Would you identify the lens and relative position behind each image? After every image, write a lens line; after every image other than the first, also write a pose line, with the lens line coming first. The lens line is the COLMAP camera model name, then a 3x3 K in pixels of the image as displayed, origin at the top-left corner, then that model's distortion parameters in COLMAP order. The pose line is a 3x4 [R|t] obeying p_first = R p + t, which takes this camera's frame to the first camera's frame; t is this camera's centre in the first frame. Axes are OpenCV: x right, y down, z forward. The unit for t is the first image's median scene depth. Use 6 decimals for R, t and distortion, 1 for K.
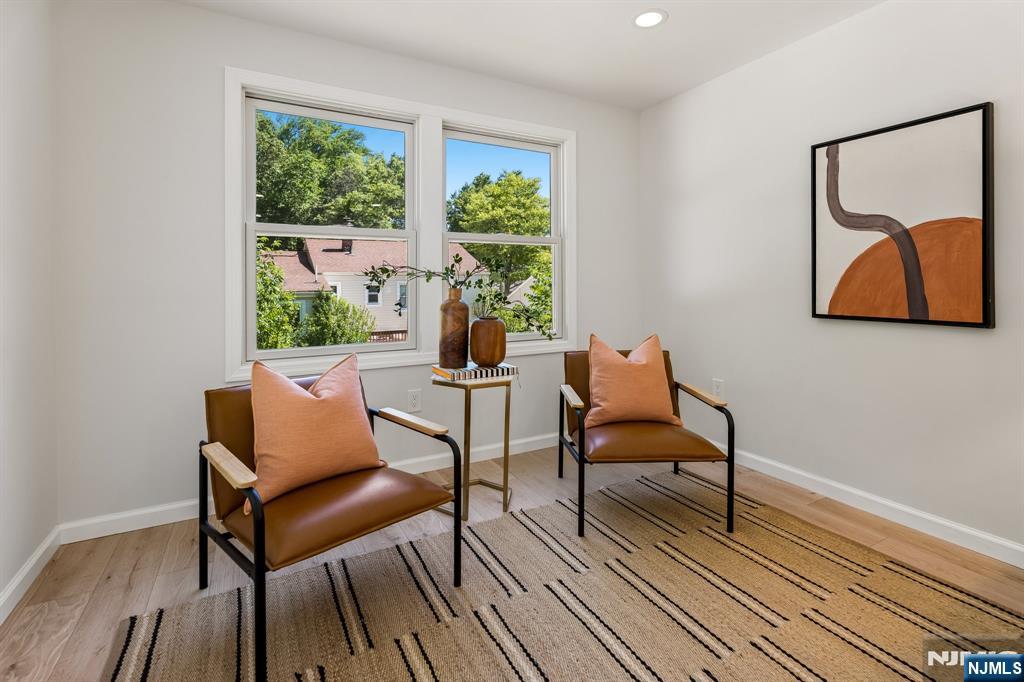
lens RADIAL K [[463.0, 0, 497.9], [0, 463.0, 285.1], [0, 0, 1]] dist [-0.001625, -0.000165]
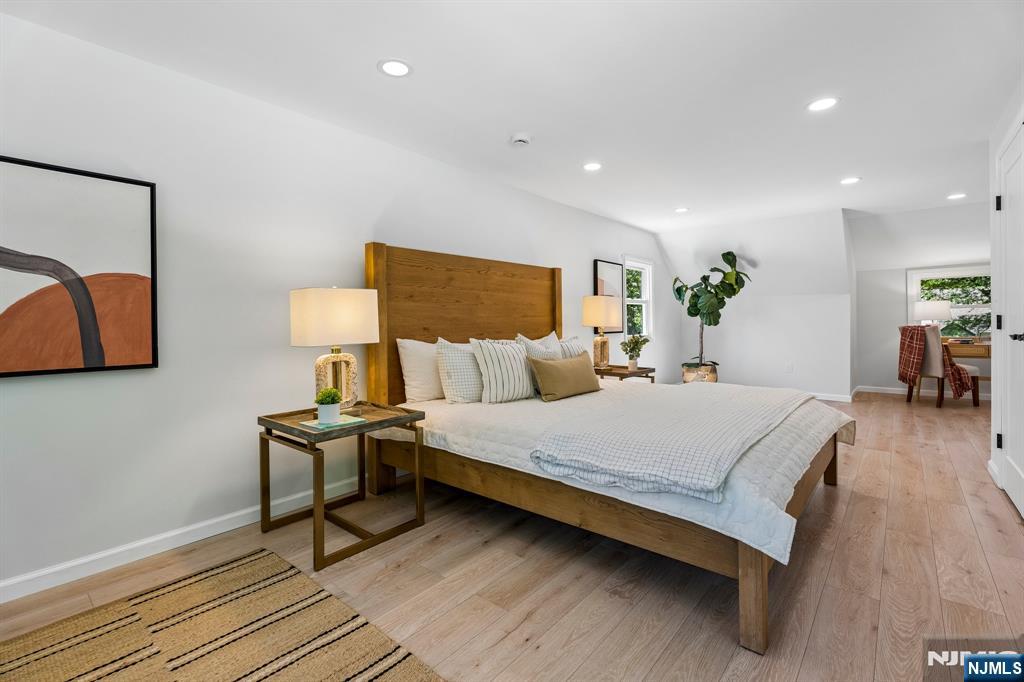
lens RADIAL K [[463.0, 0, 511.8], [0, 463.0, 330.4], [0, 0, 1]] dist [-0.001625, -0.000165]
pose [[-0.369372, -0.004360, 0.929271, -0.400854], [0.019987, 0.999720, 0.012635, -0.001434], [-0.929066, 0.023240, -0.369182, 0.536470]]
